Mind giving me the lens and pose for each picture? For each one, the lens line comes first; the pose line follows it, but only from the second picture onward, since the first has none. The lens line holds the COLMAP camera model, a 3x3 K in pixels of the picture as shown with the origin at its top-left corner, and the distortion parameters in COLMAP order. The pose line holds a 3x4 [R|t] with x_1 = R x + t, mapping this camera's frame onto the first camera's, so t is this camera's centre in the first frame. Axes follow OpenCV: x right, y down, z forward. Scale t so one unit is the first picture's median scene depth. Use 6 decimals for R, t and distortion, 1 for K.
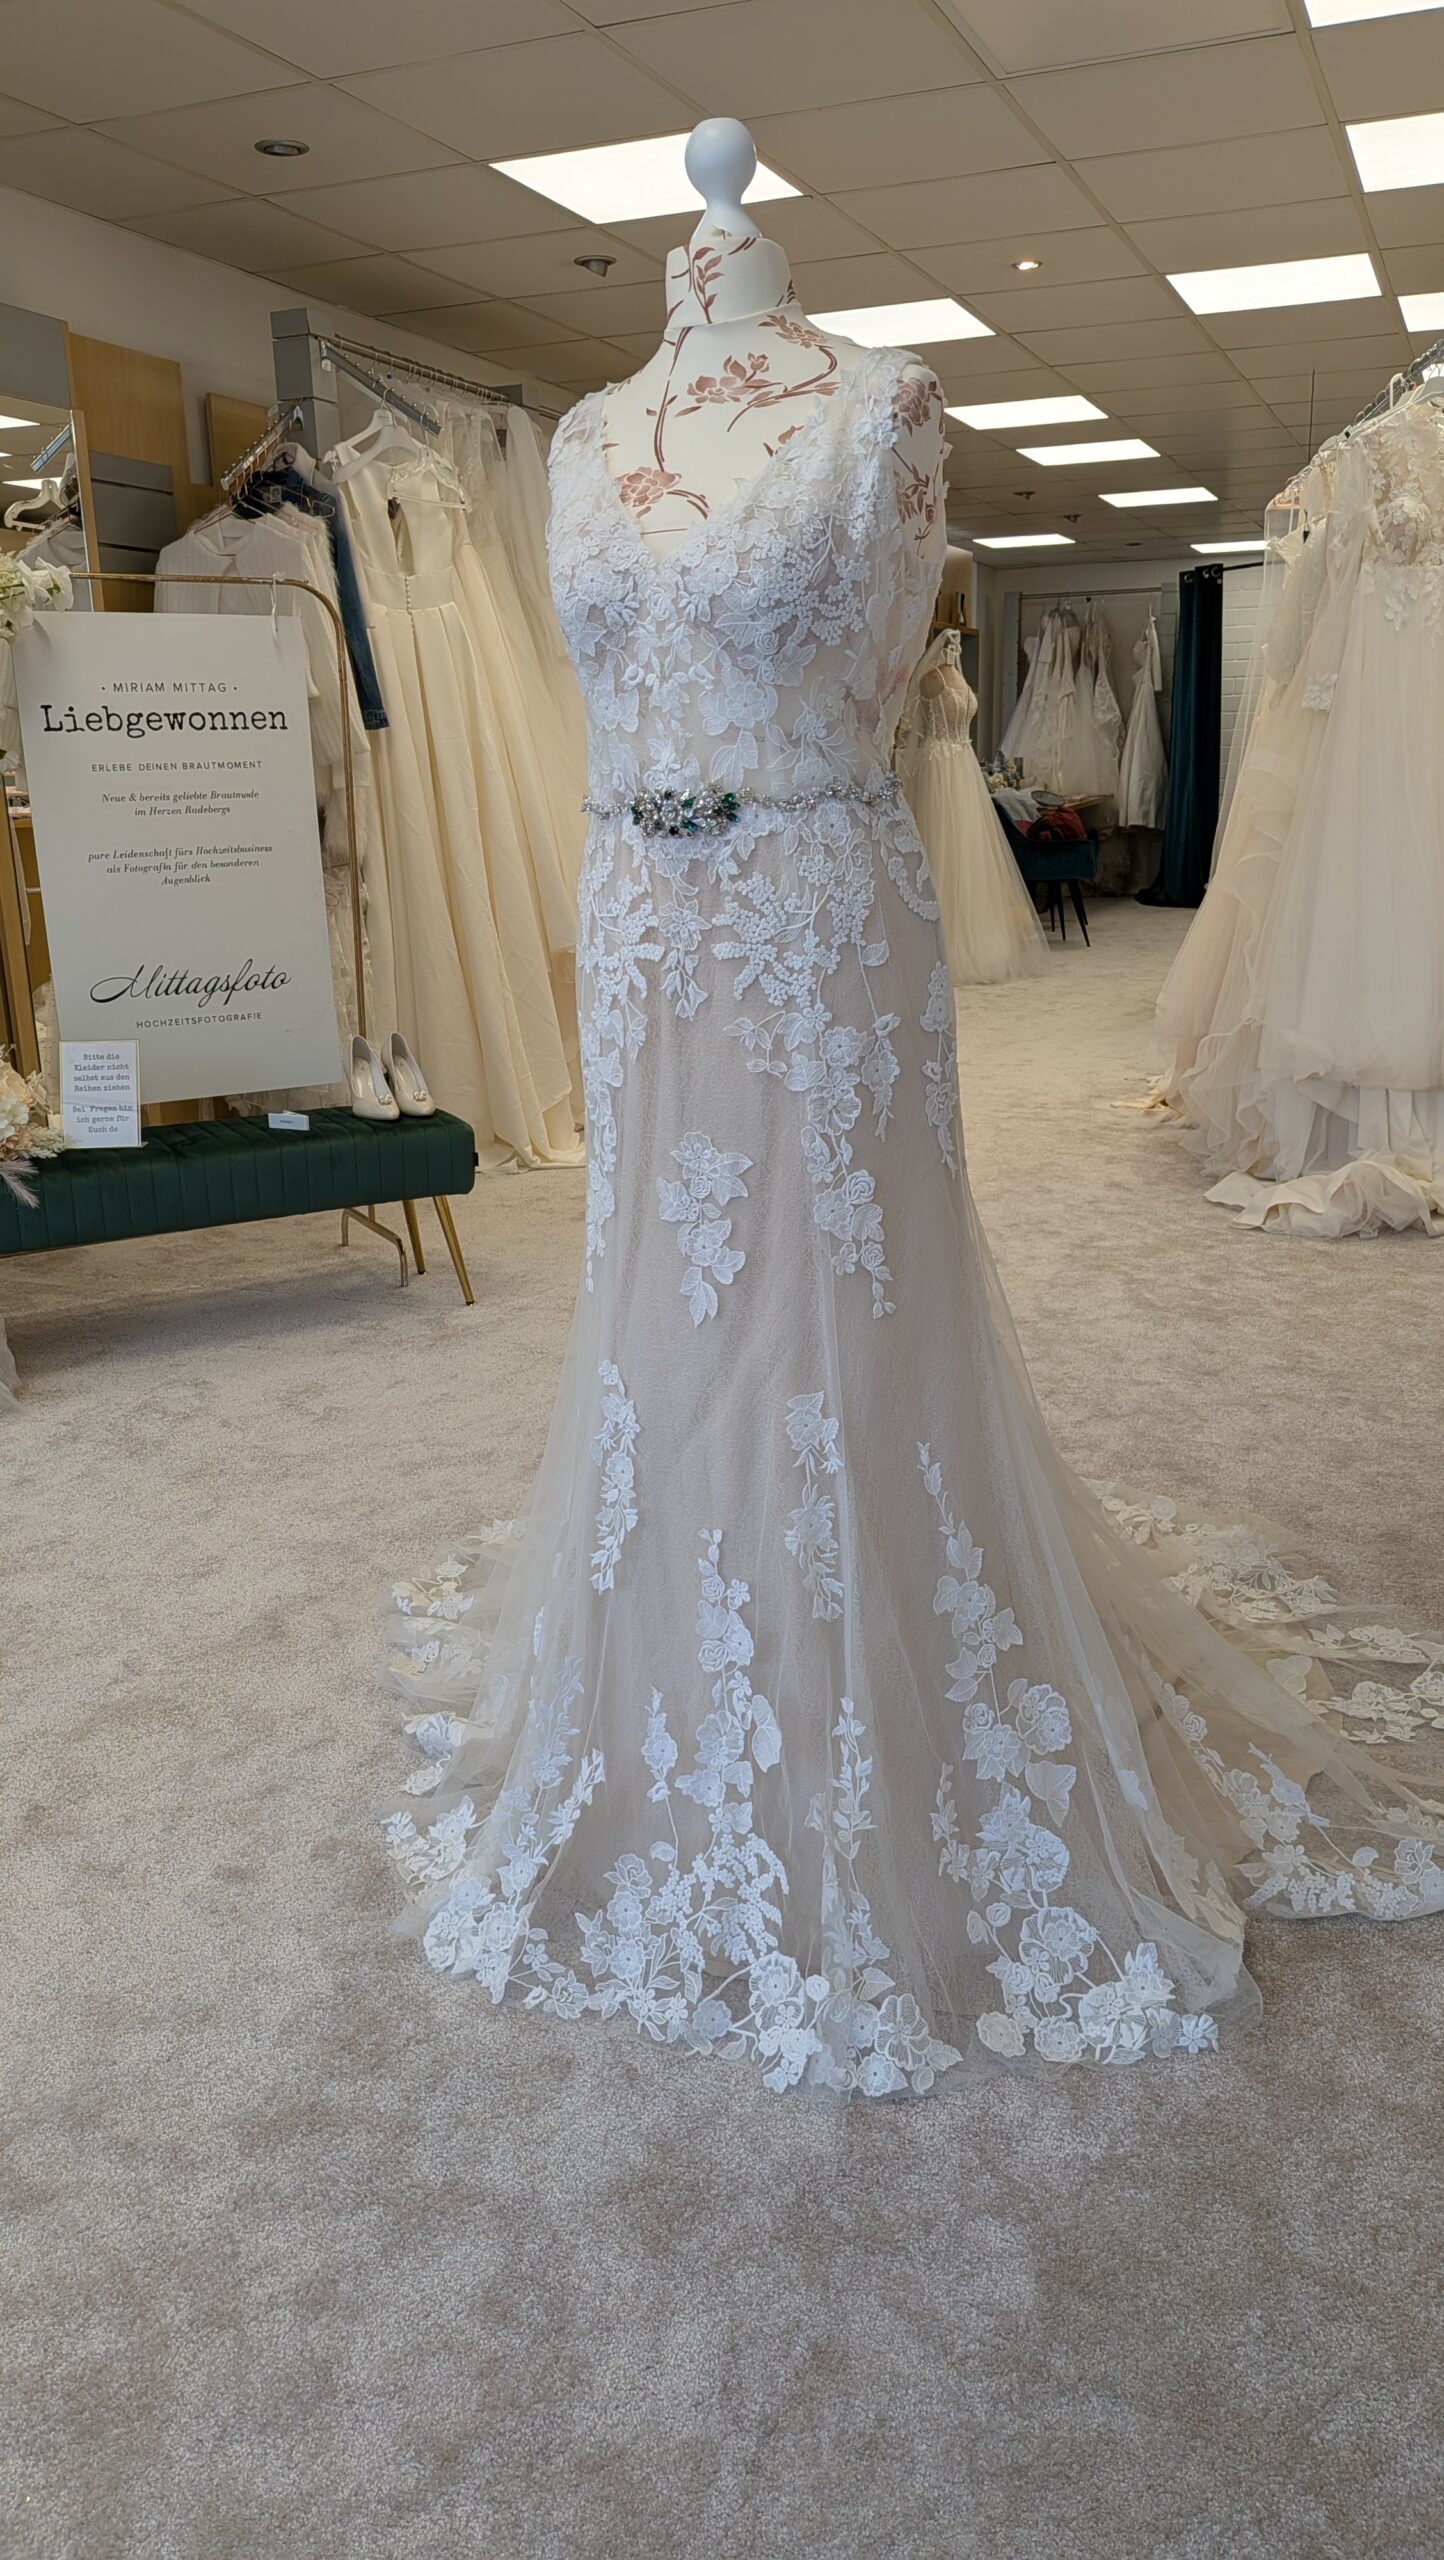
lens RADIAL K [[1846.2, 0, 731.2], [0, 1846.2, 1297.4], [0, 0, 1]] dist [0.056158, -0.107980]
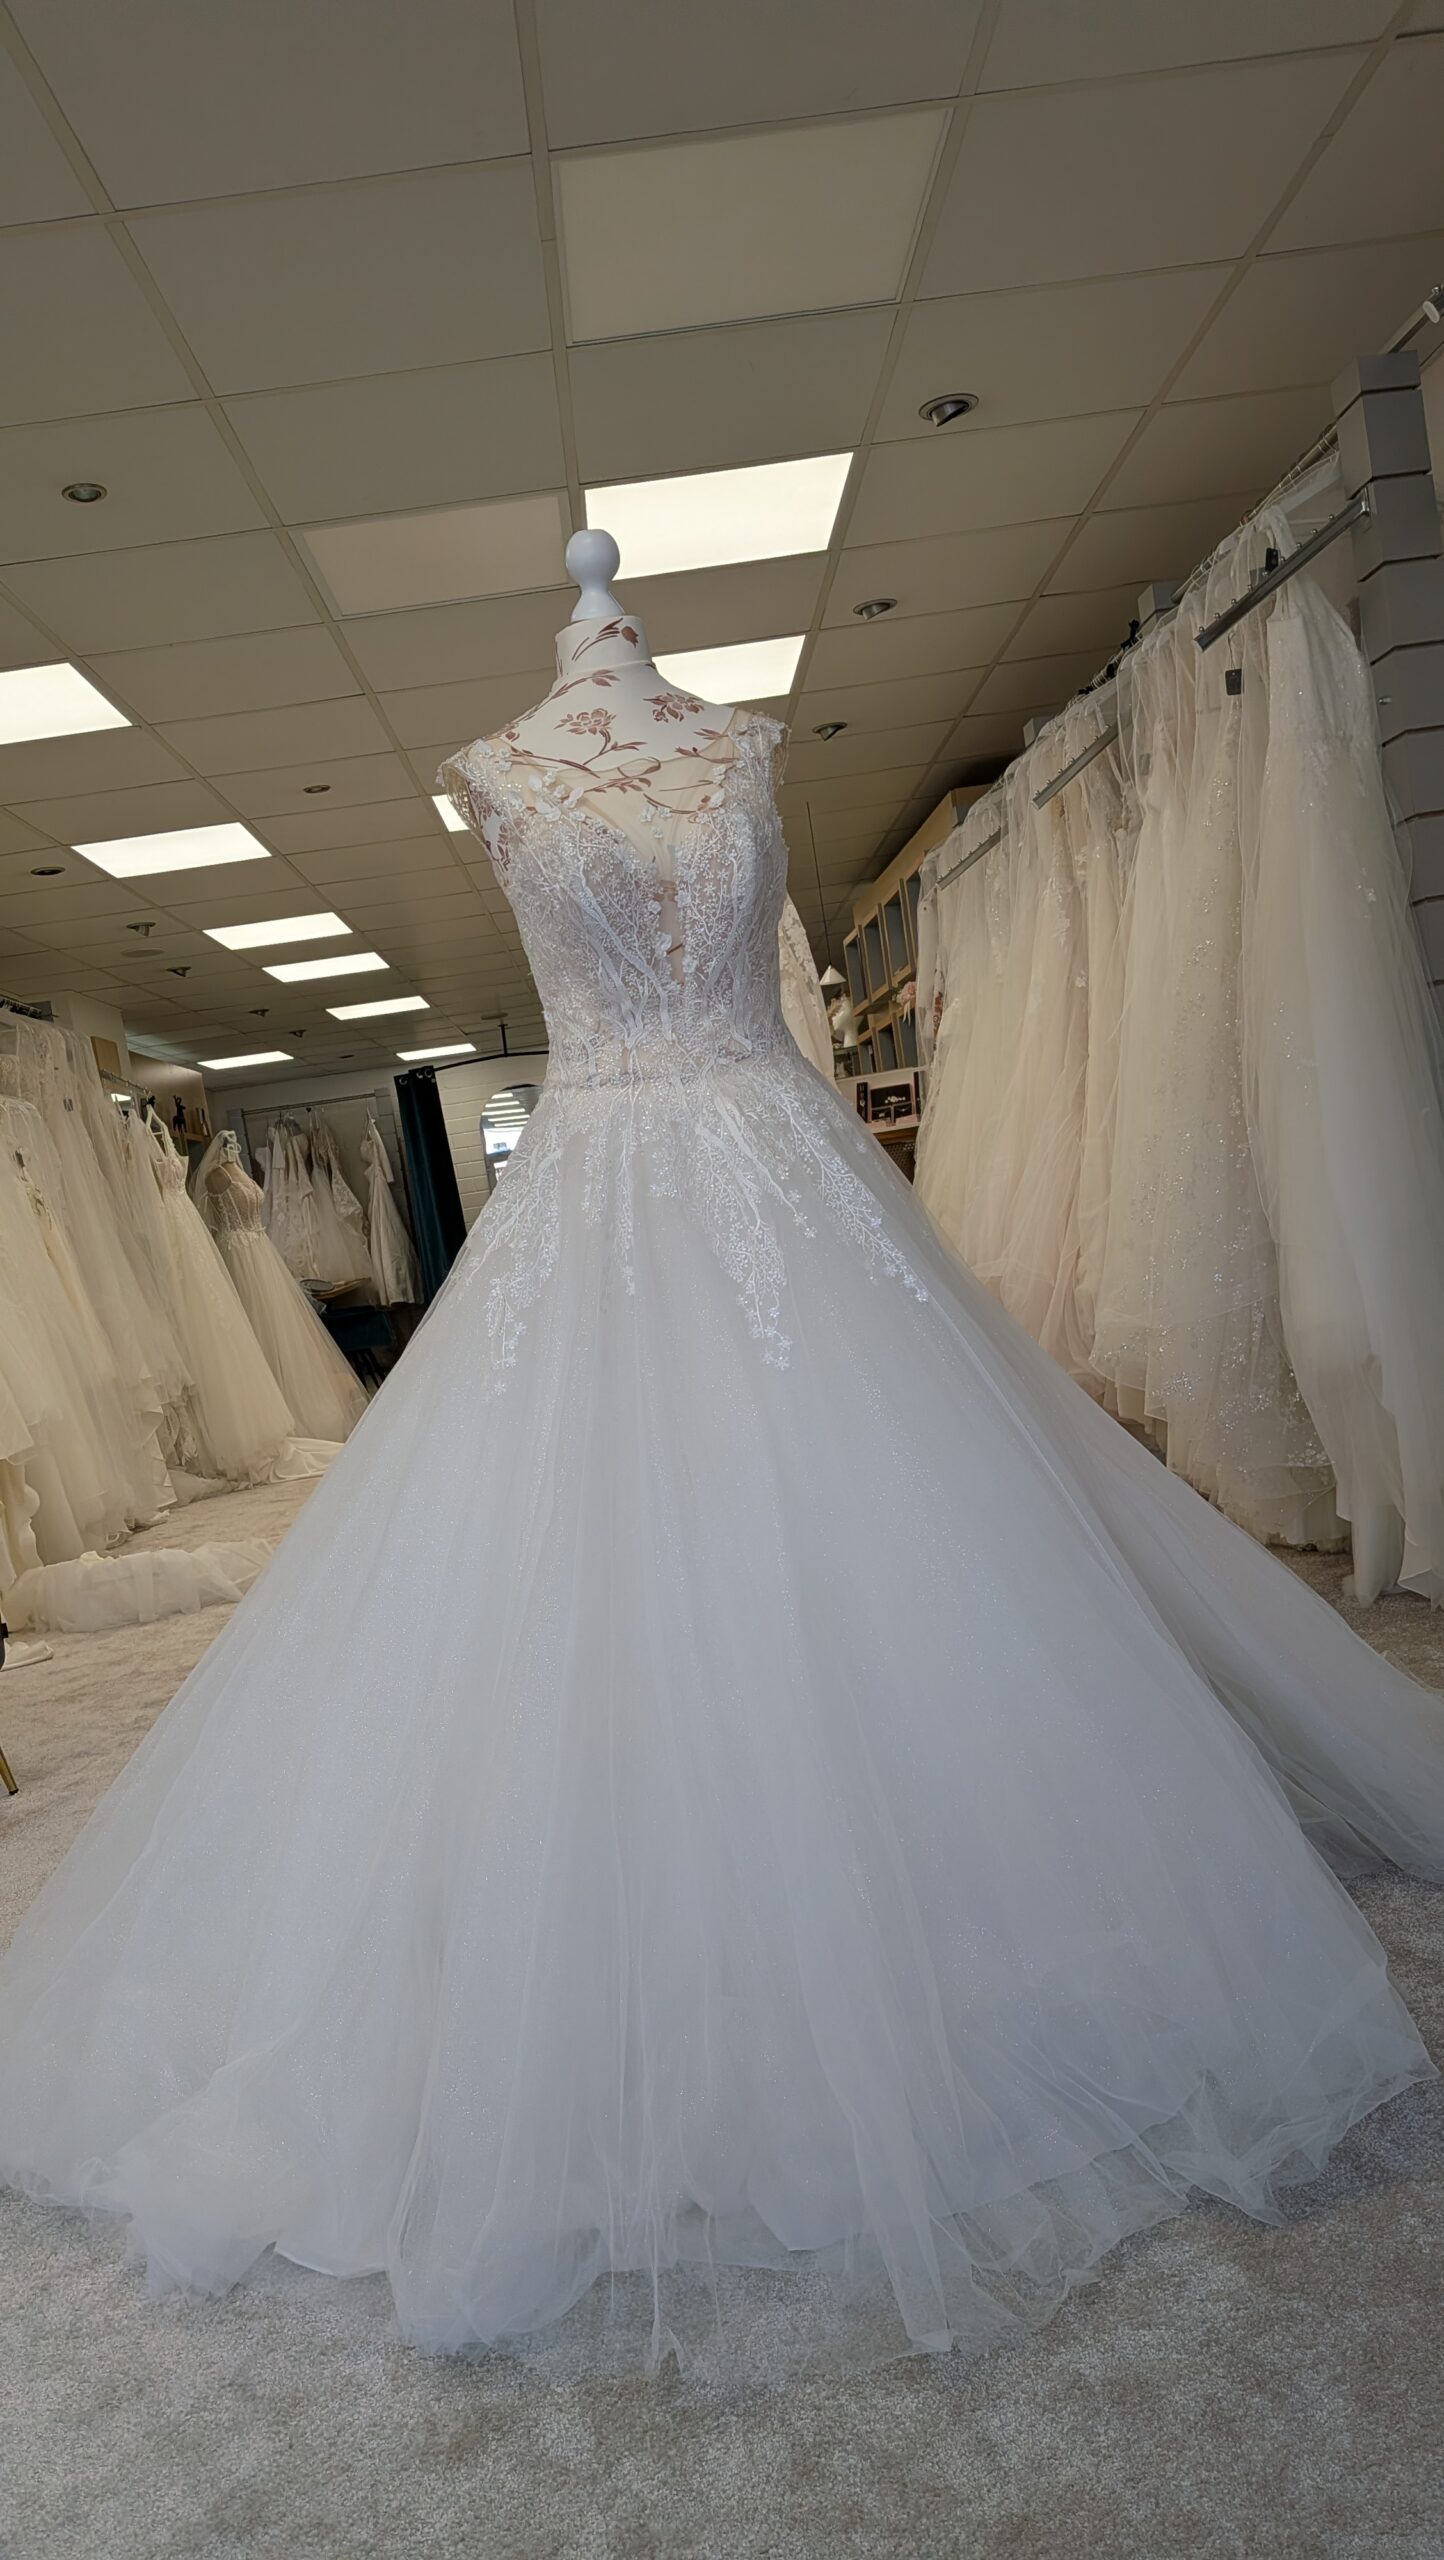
lens RADIAL K [[1851.4, 0, 729.1], [0, 1851.4, 1343.3], [0, 0, 1]] dist [0.075163, -0.153440]
pose [[0.898563, -0.143448, 0.414739, -0.165020], [0.240950, 0.951142, -0.193059, 0.052240], [-0.366781, 0.273407, 0.889224, -0.007155]]
